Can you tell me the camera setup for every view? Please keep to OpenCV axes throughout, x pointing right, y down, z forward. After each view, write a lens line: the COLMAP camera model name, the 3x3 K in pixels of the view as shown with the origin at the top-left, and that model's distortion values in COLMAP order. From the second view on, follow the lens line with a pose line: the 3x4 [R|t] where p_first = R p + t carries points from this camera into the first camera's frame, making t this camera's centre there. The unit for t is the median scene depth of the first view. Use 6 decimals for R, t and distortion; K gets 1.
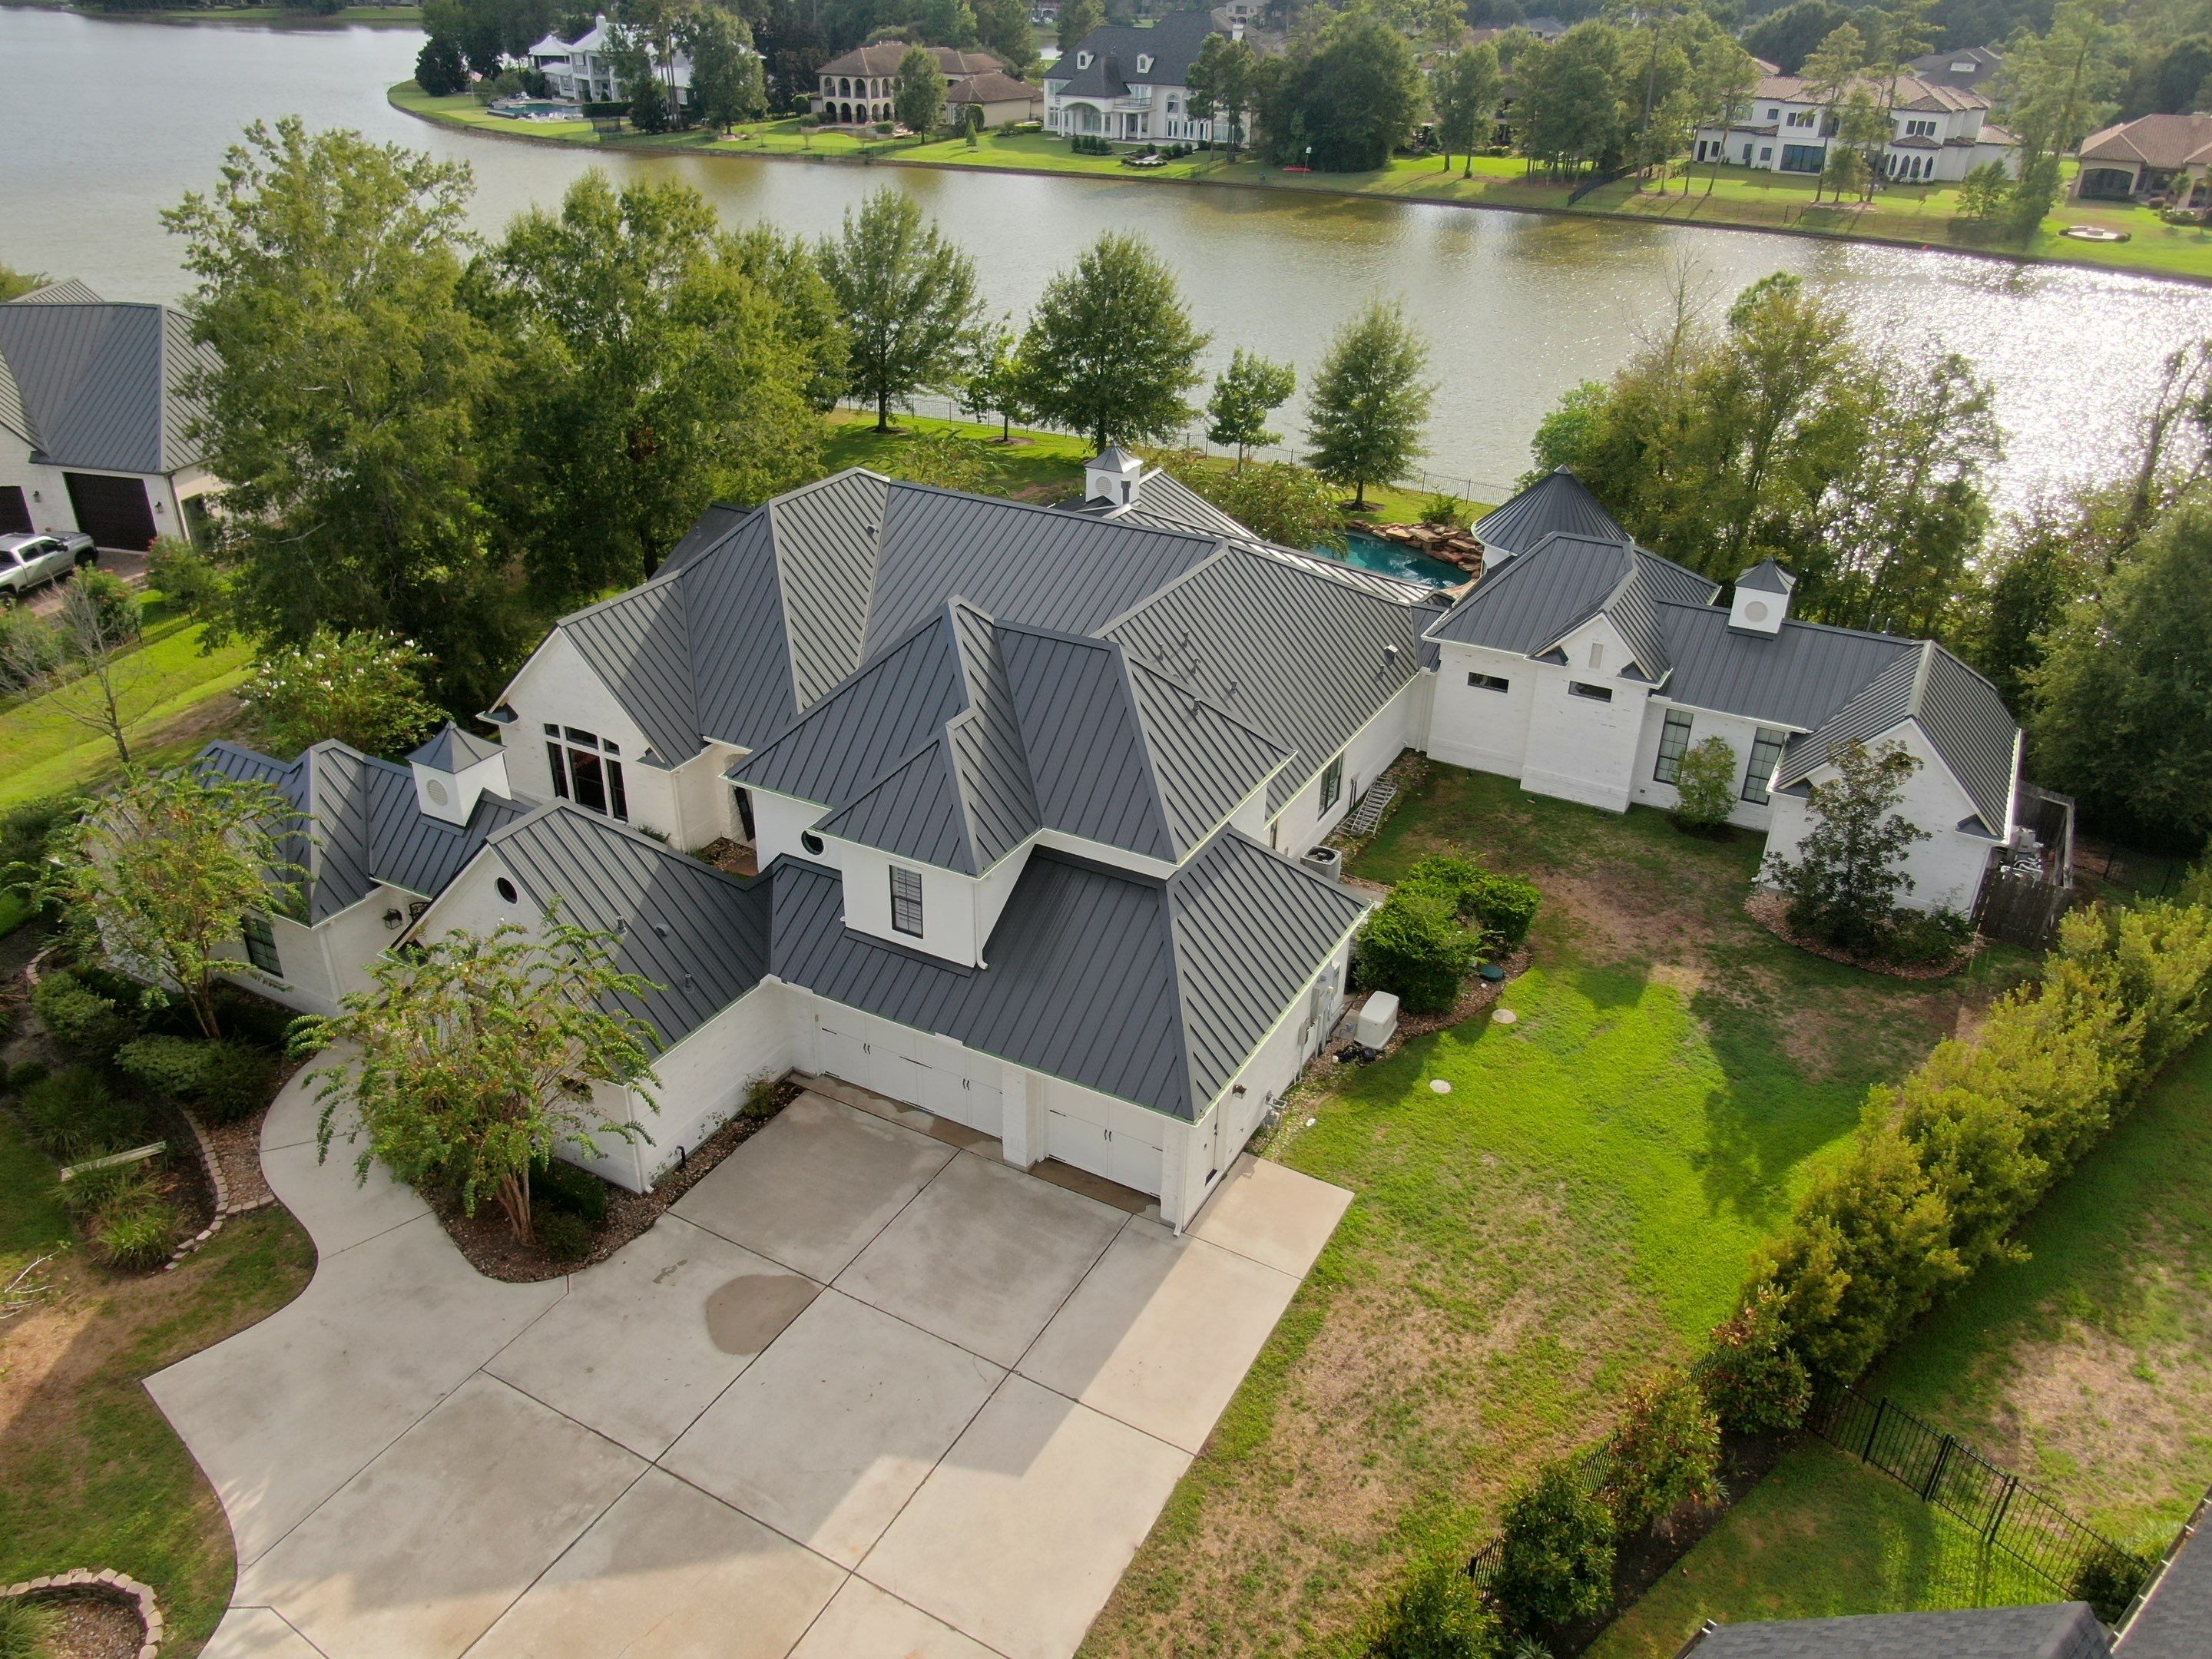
lens RADIAL K [[1634.6, 0, 1101.2], [0, 1634.6, 827.1], [0, 0, 1]] dist [-0.009786, 0.003241]
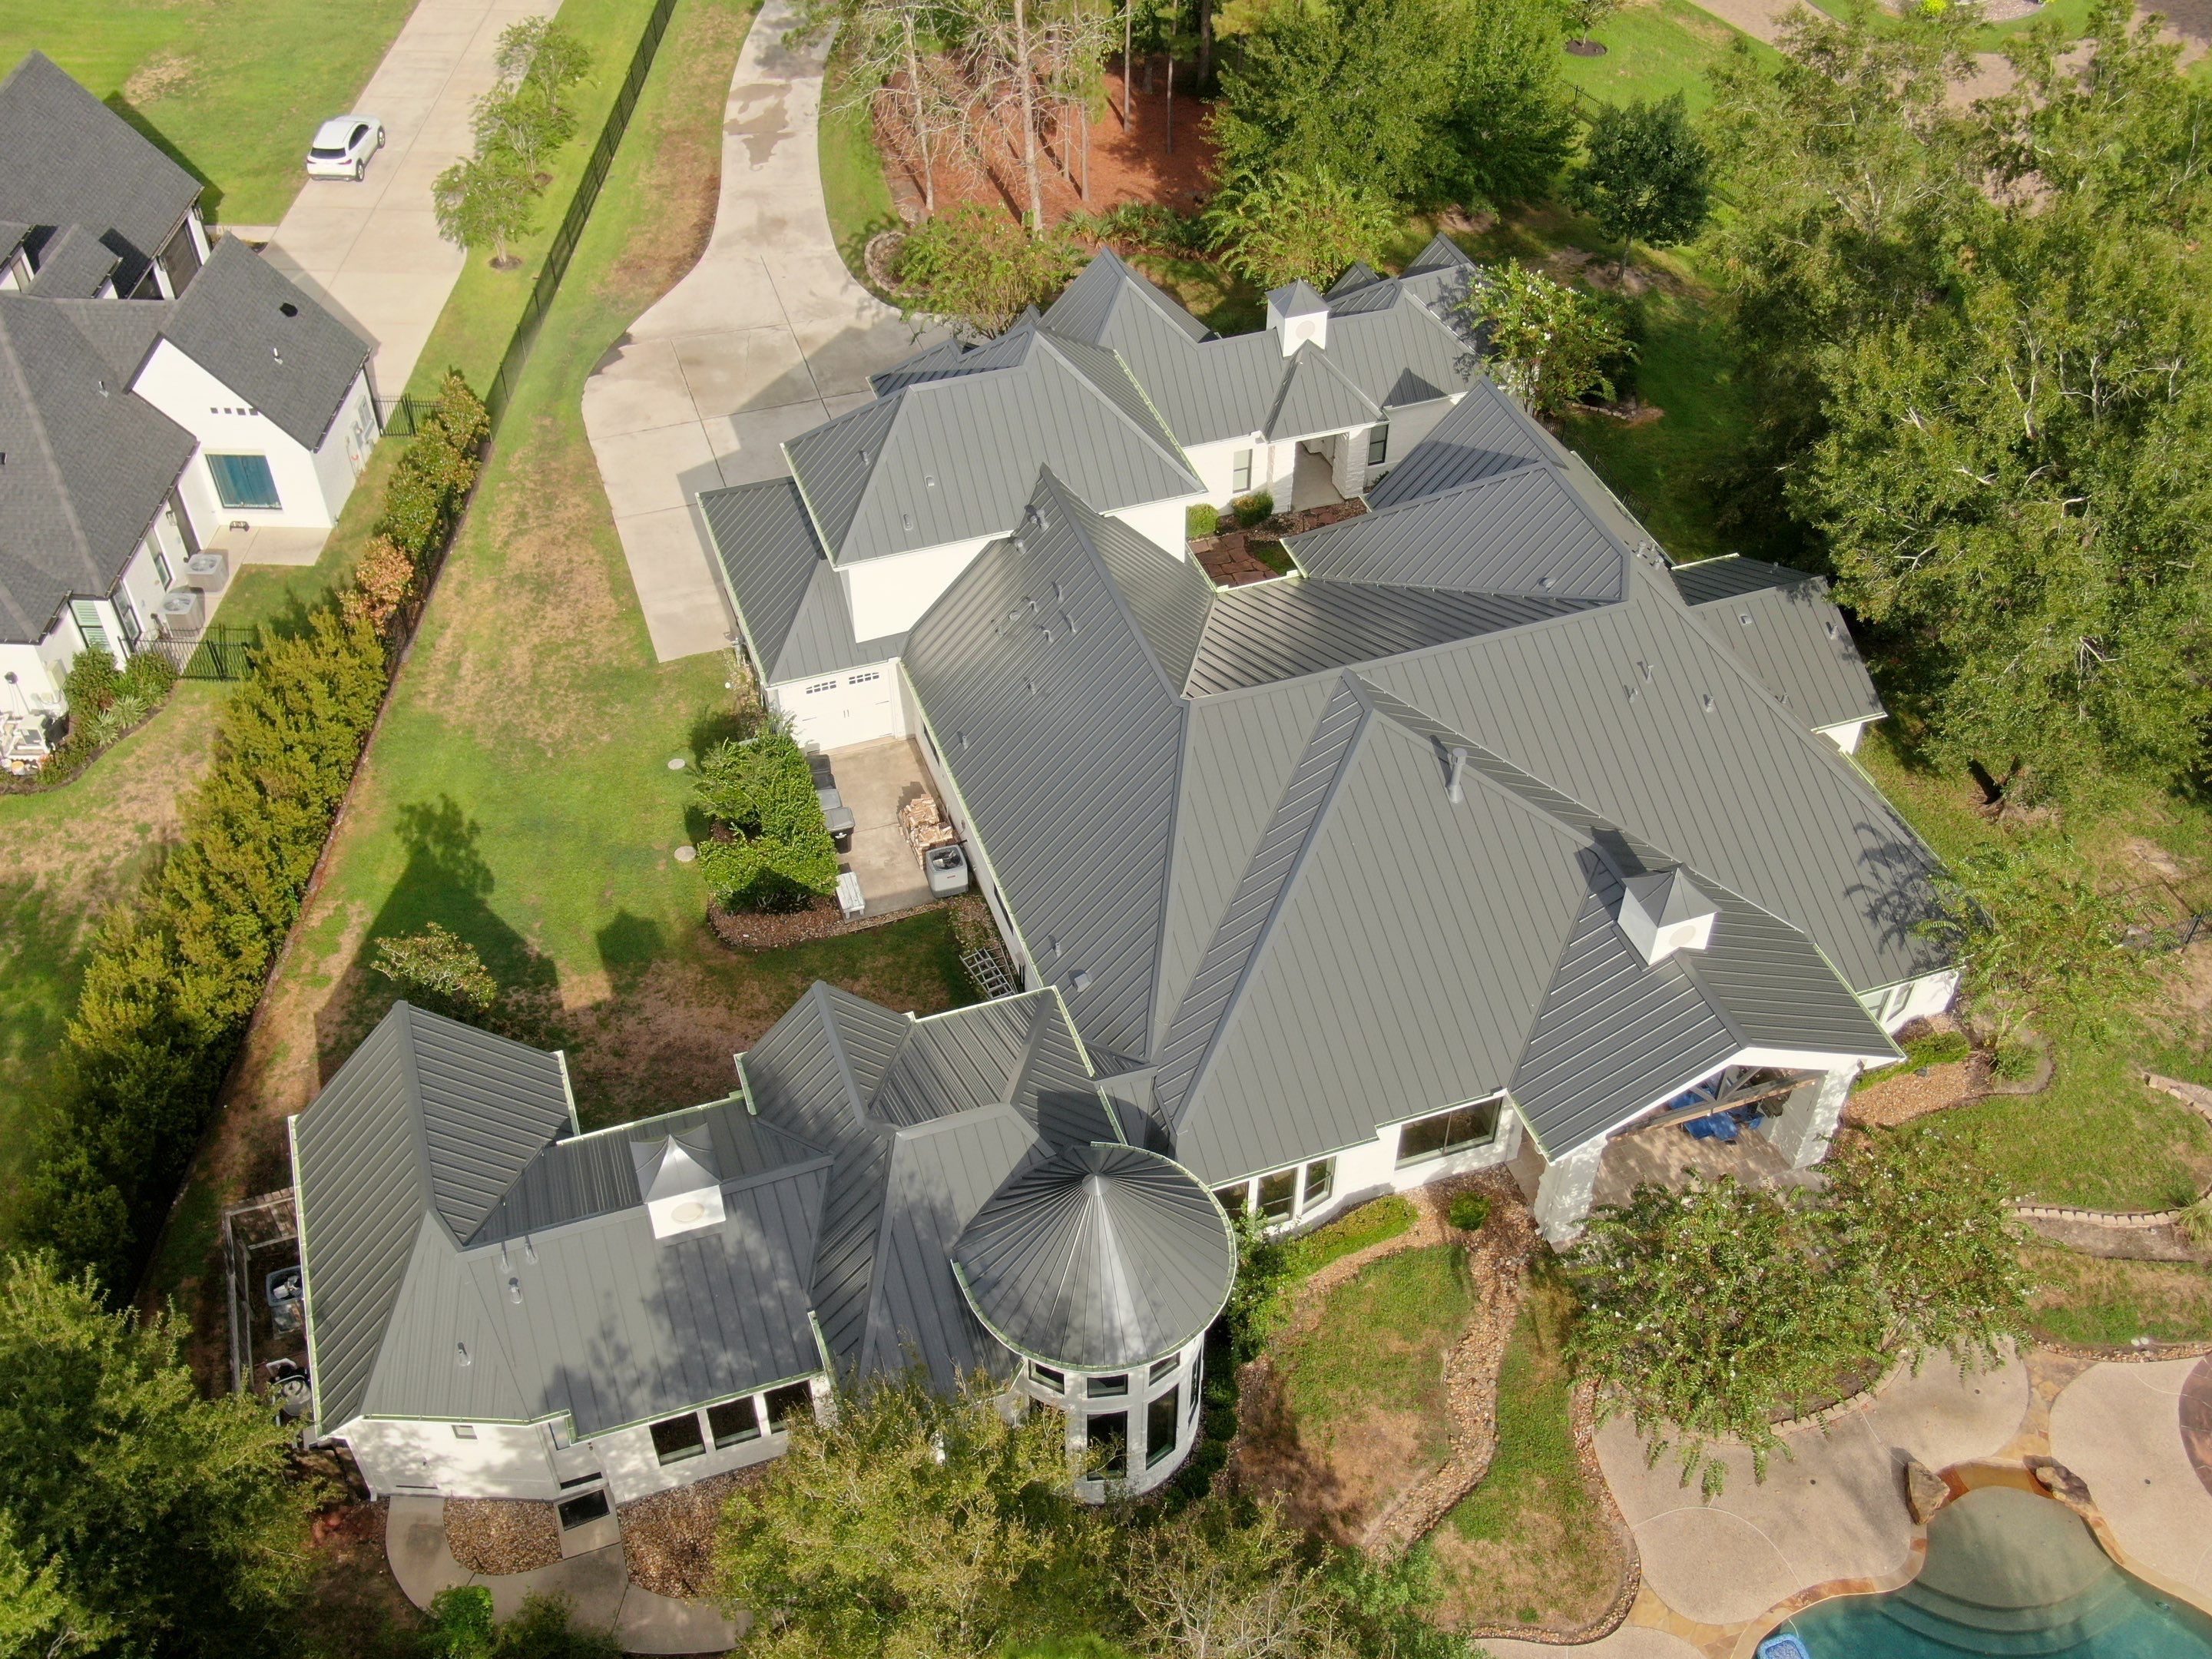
lens RADIAL K [[2270.4, 0, 1101.7], [0, 2270.4, 844.9], [0, 0, 1]] dist [-0.007814, 0.026552]
pose [[-0.683039, 0.486551, -0.544725, 0.728933], [-0.342375, 0.445499, 0.827230, -1.023158], [0.645164, 0.751531, -0.137710, 1.147902]]
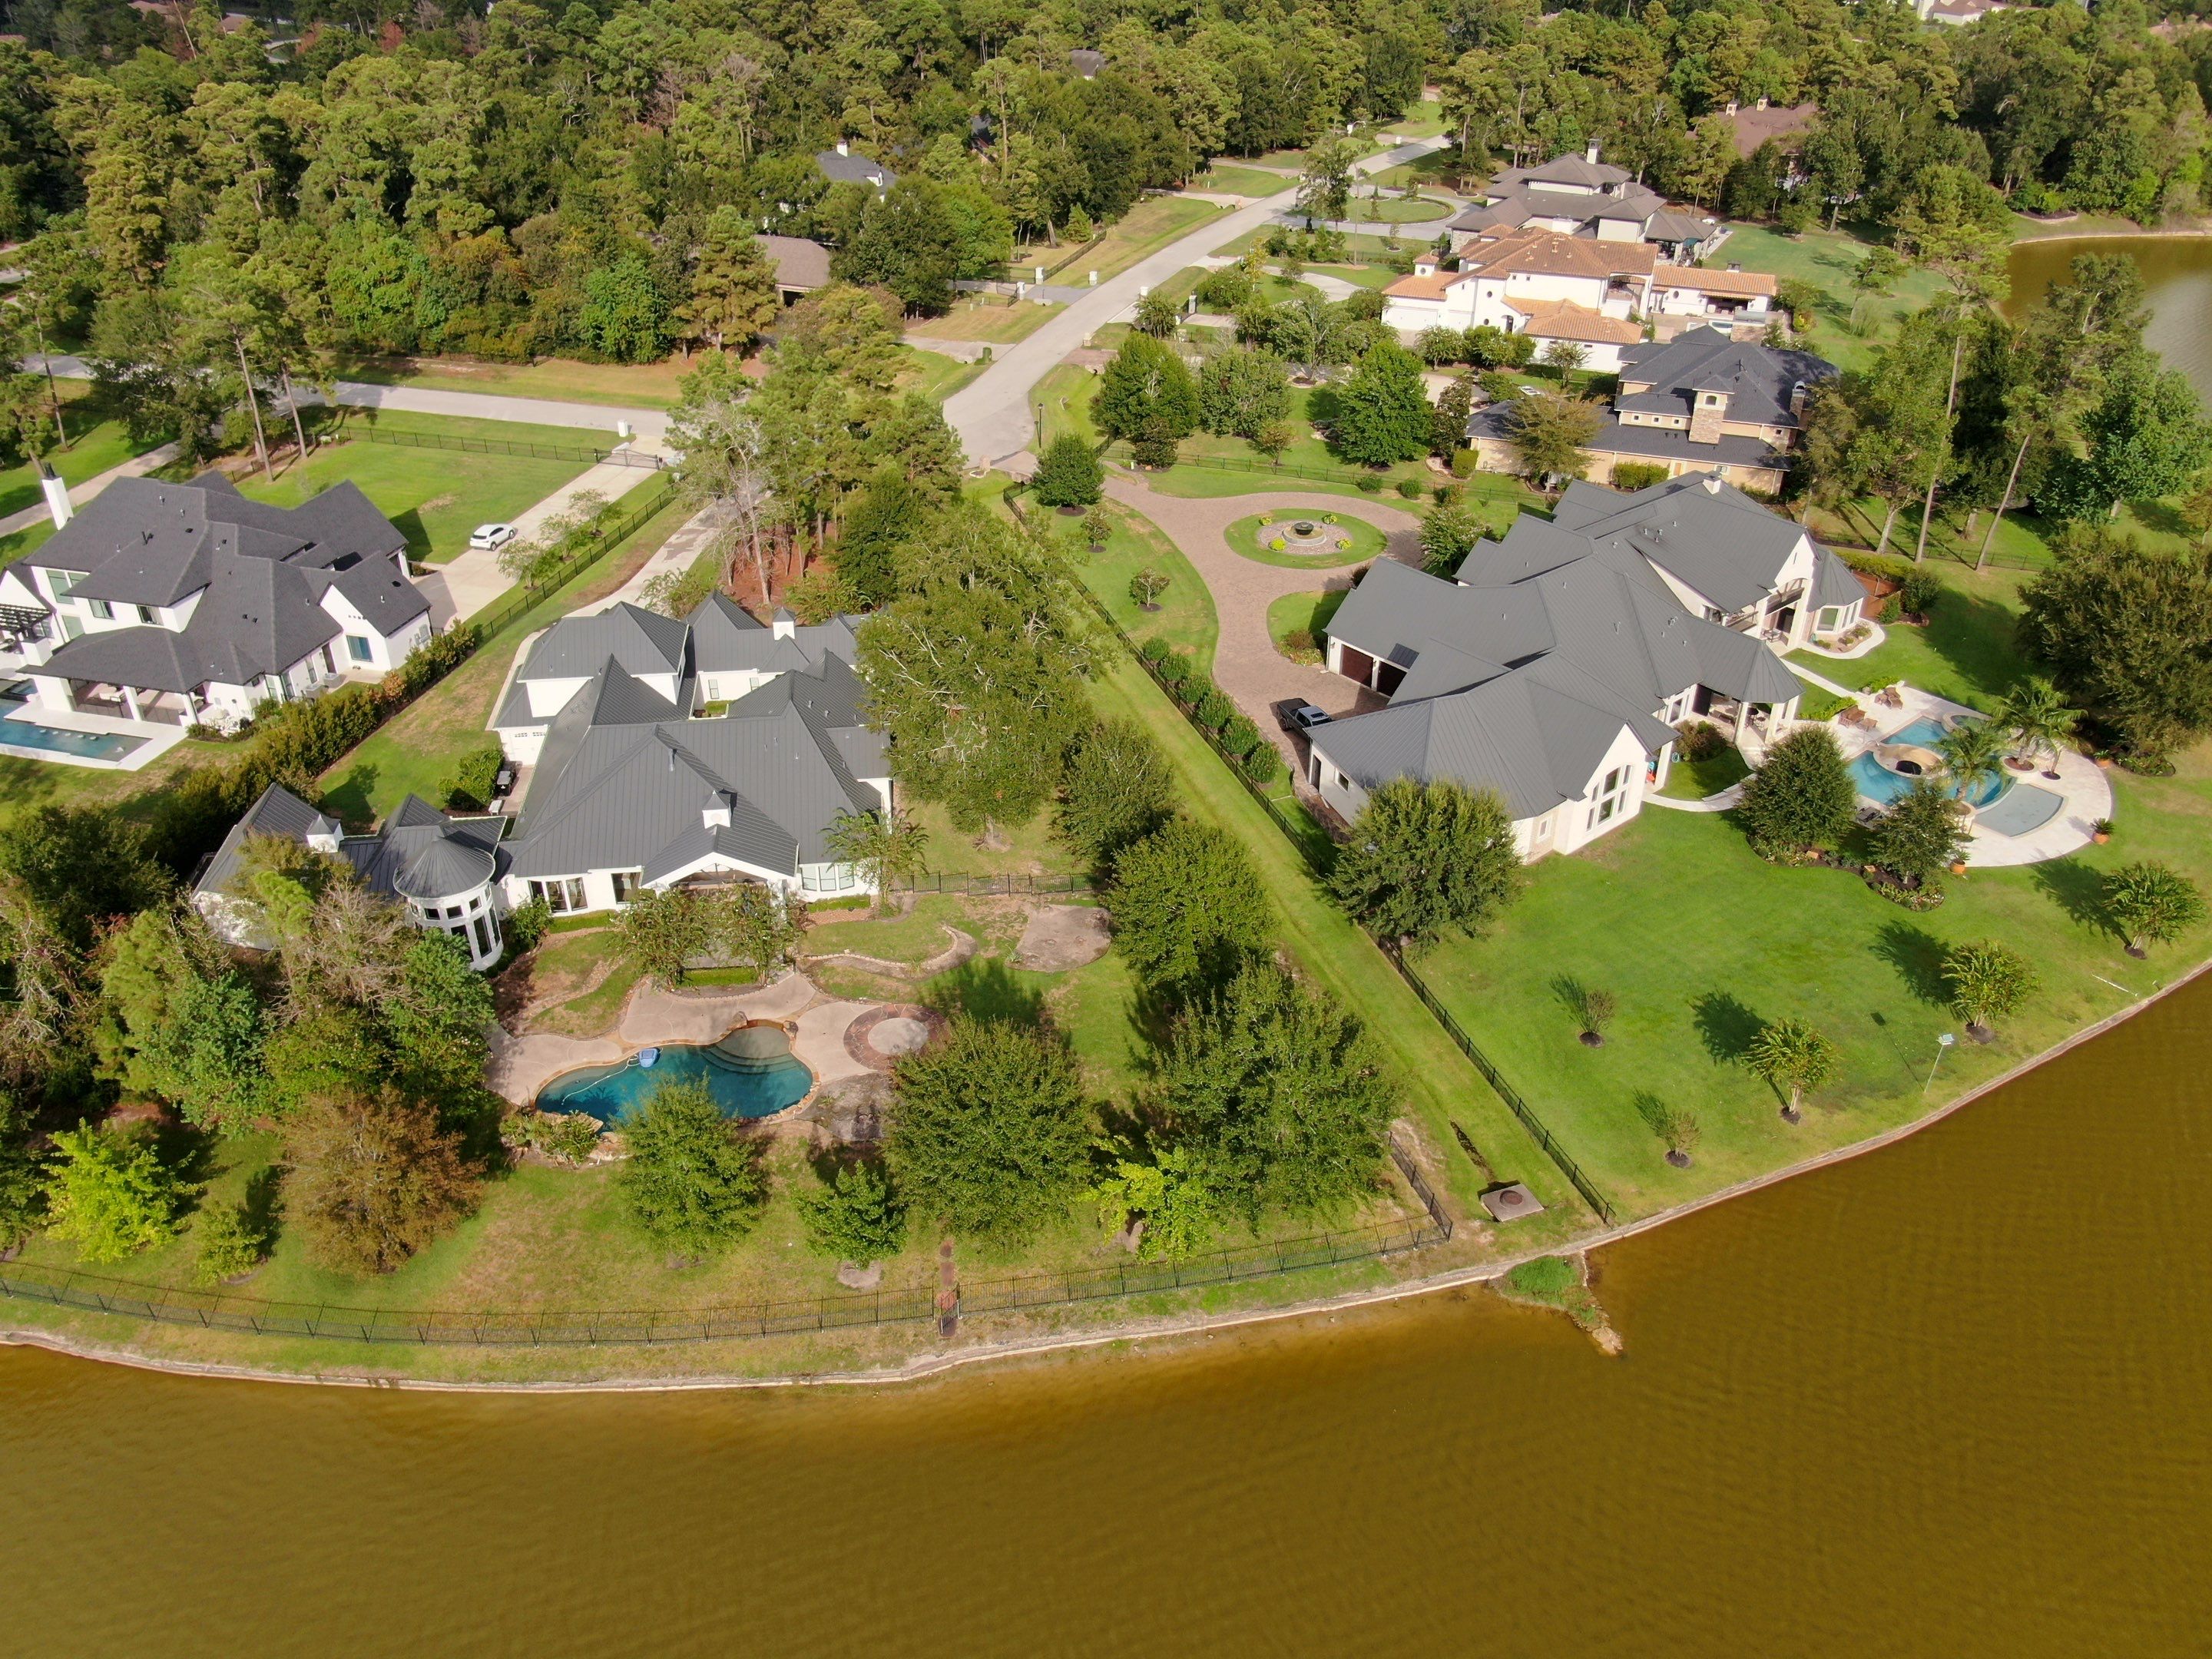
lens RADIAL K [[1780.4, 0, 1106.0], [0, 1780.4, 829.5], [0, 0, 1]] dist [-0.006183, 0.007365]
pose [[-0.824816, 0.276615, -0.493115, 0.679714], [-0.271665, 0.570991, 0.774705, -2.034843], [0.495859, 0.772951, -0.395816, 2.312861]]
